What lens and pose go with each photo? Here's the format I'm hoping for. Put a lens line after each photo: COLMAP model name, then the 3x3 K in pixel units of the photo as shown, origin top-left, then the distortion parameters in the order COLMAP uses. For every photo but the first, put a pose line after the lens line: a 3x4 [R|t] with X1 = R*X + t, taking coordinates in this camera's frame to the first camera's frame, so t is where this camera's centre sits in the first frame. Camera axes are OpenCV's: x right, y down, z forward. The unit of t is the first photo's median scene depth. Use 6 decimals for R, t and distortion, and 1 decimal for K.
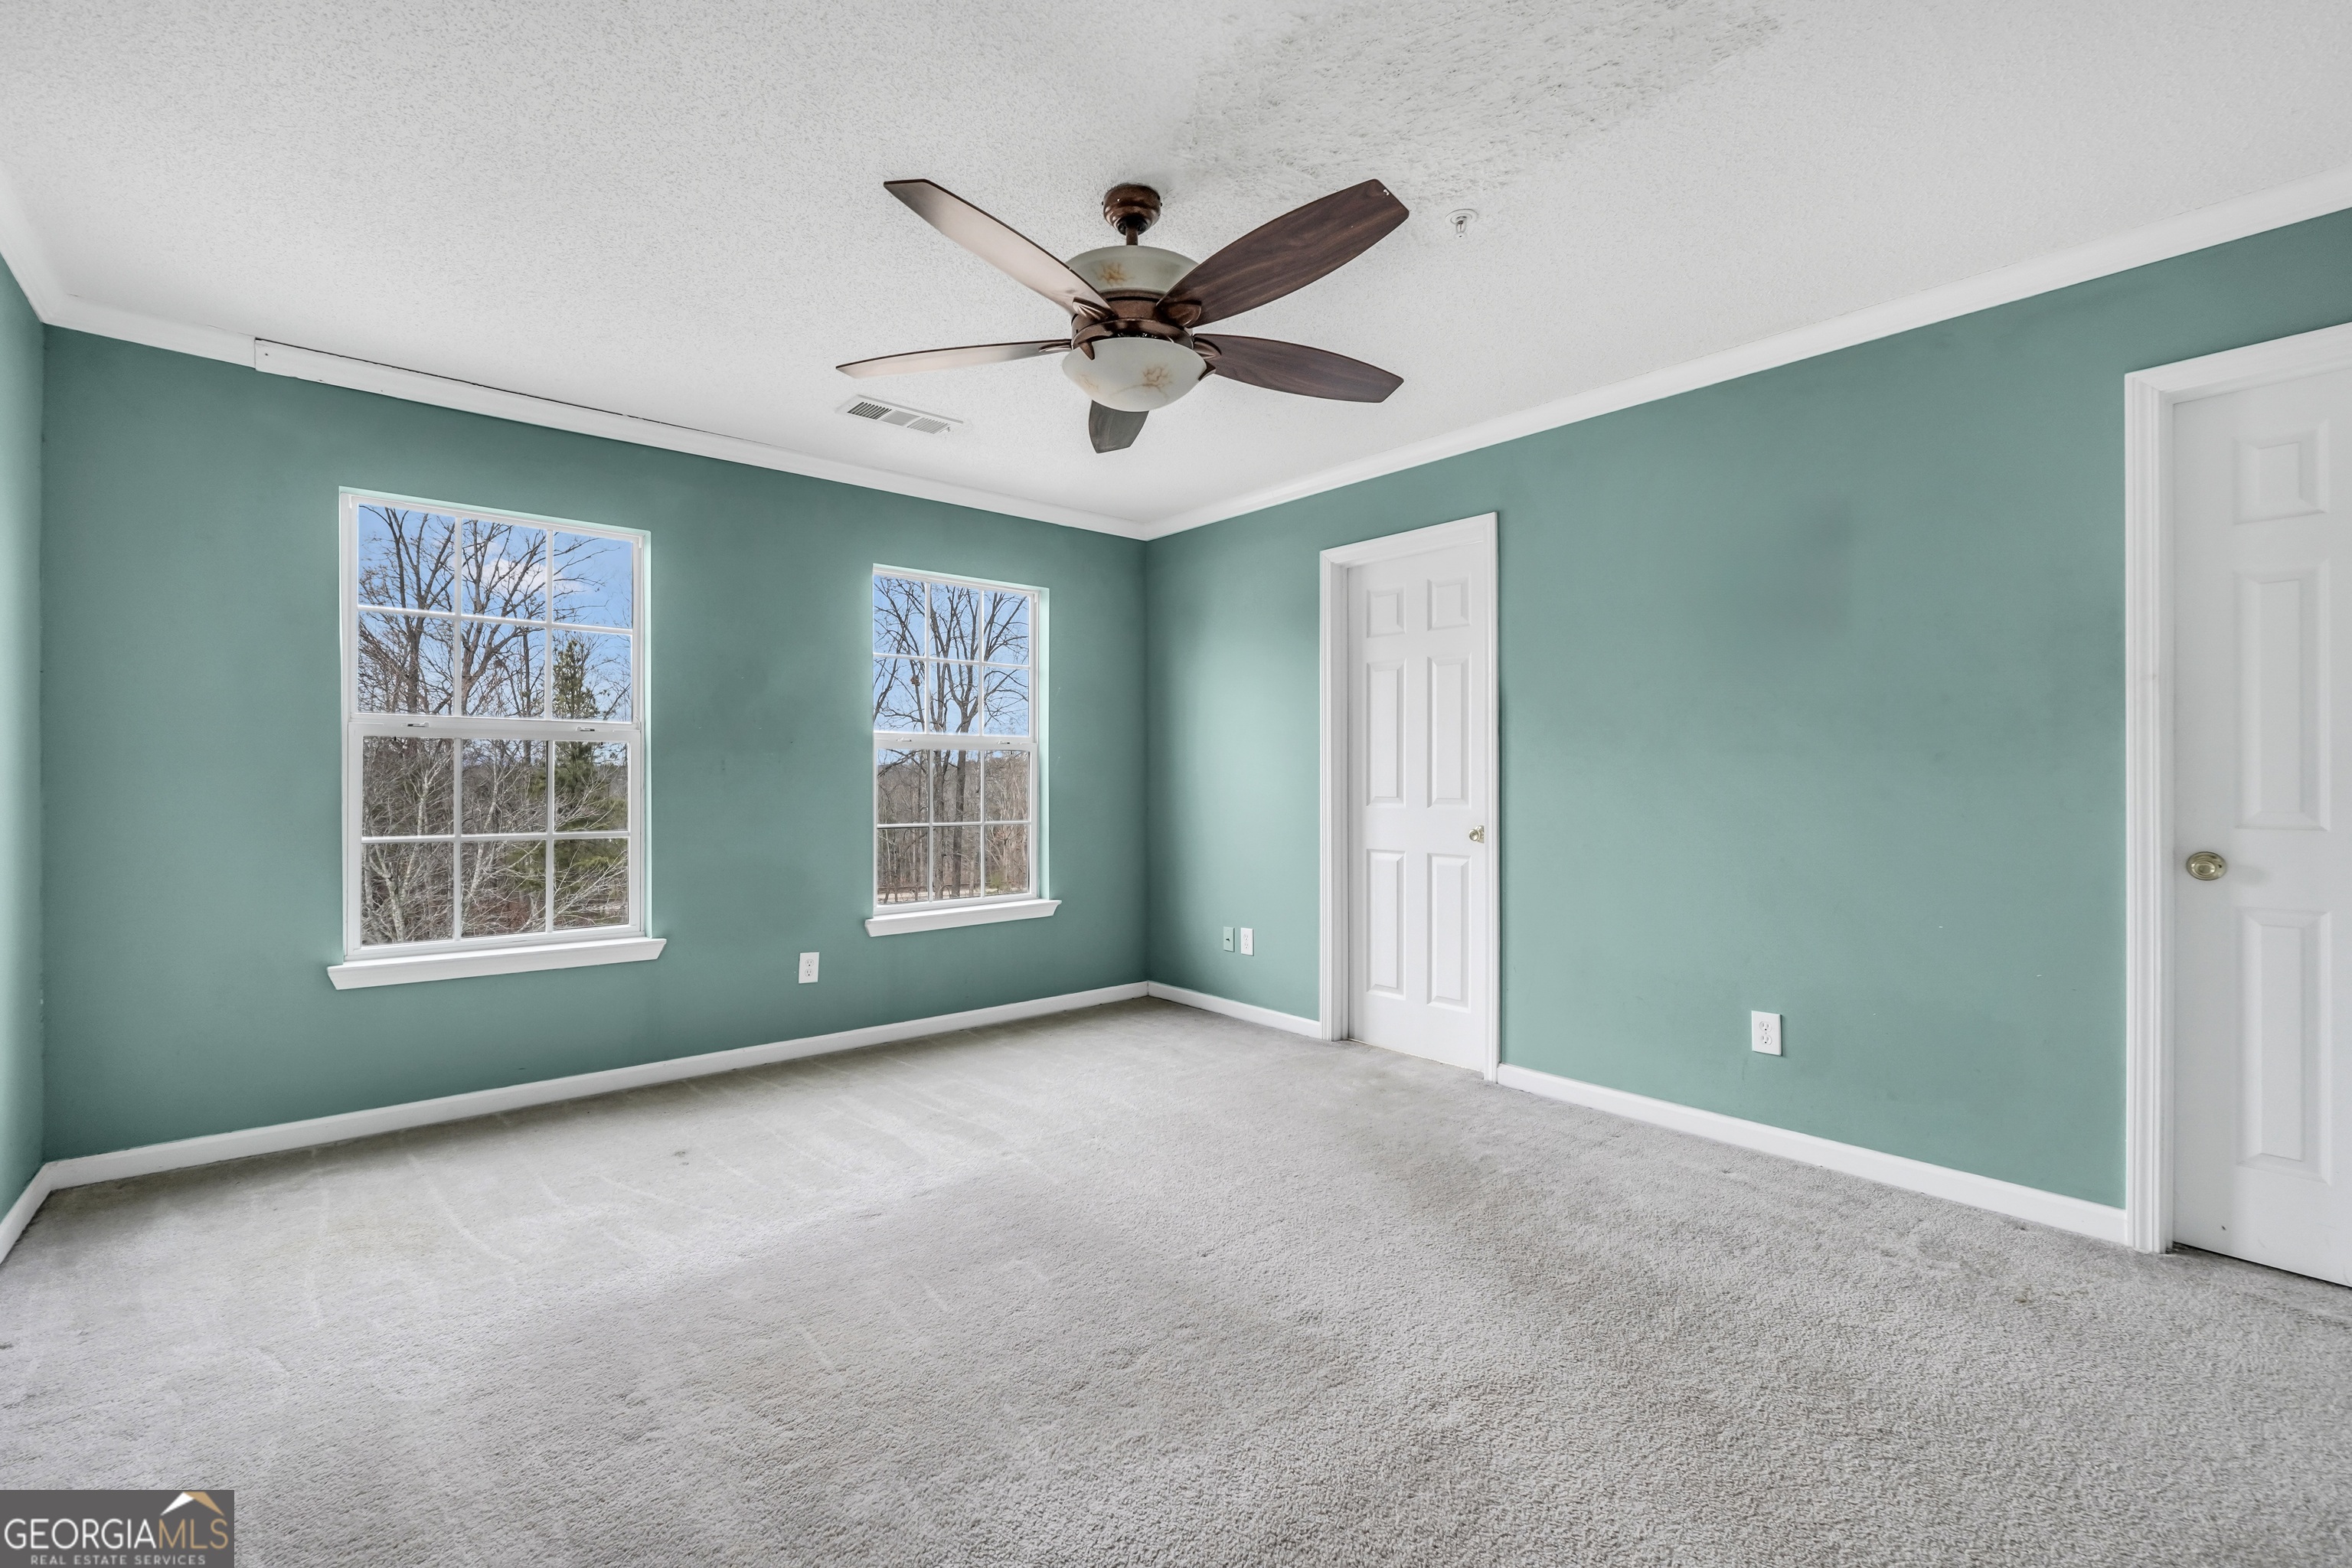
lens RADIAL K [[1005.1, 0, 1162.3], [0, 1005.1, 763.4], [0, 0, 1]] dist [-0.019510, 0.006216]
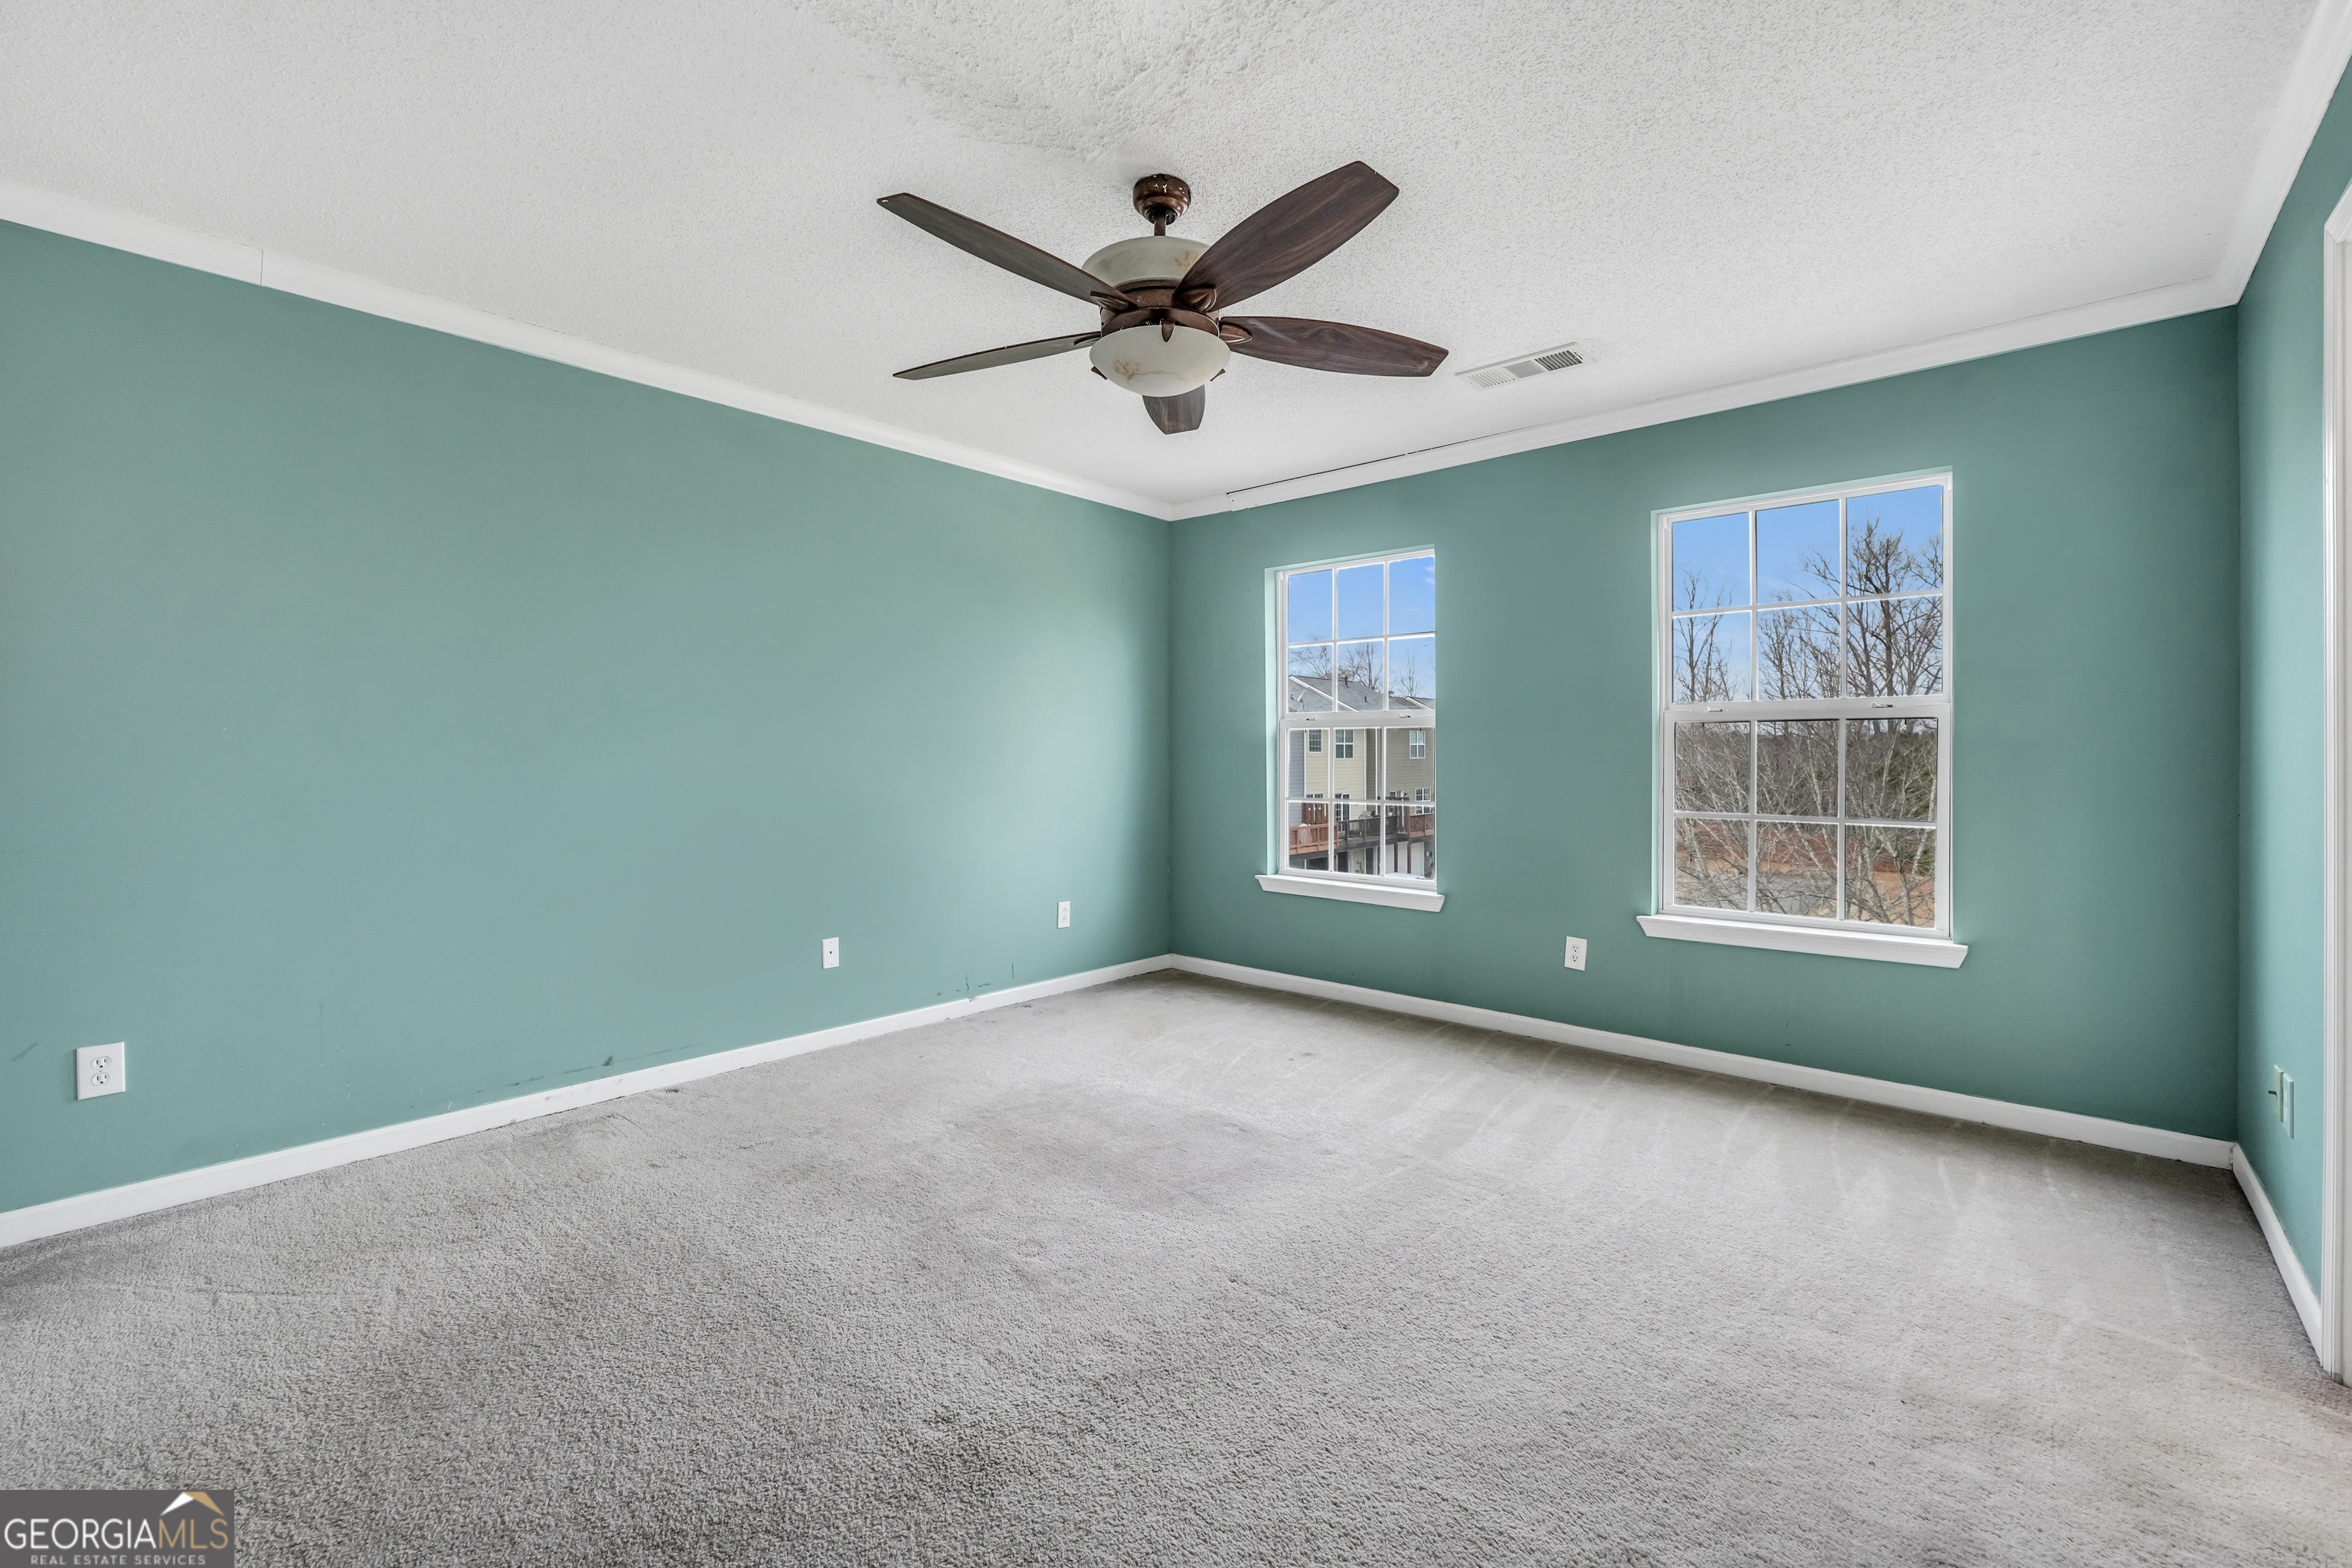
lens RADIAL K [[1005.1, 0, 1162.3], [0, 1005.1, 763.4], [0, 0, 1]] dist [-0.019510, 0.006216]
pose [[0.116269, 0.001413, -0.993217, 0.557477], [0.012692, 0.999915, 0.002908, 0.013278], [0.993137, -0.012944, 0.116241, 0.500625]]
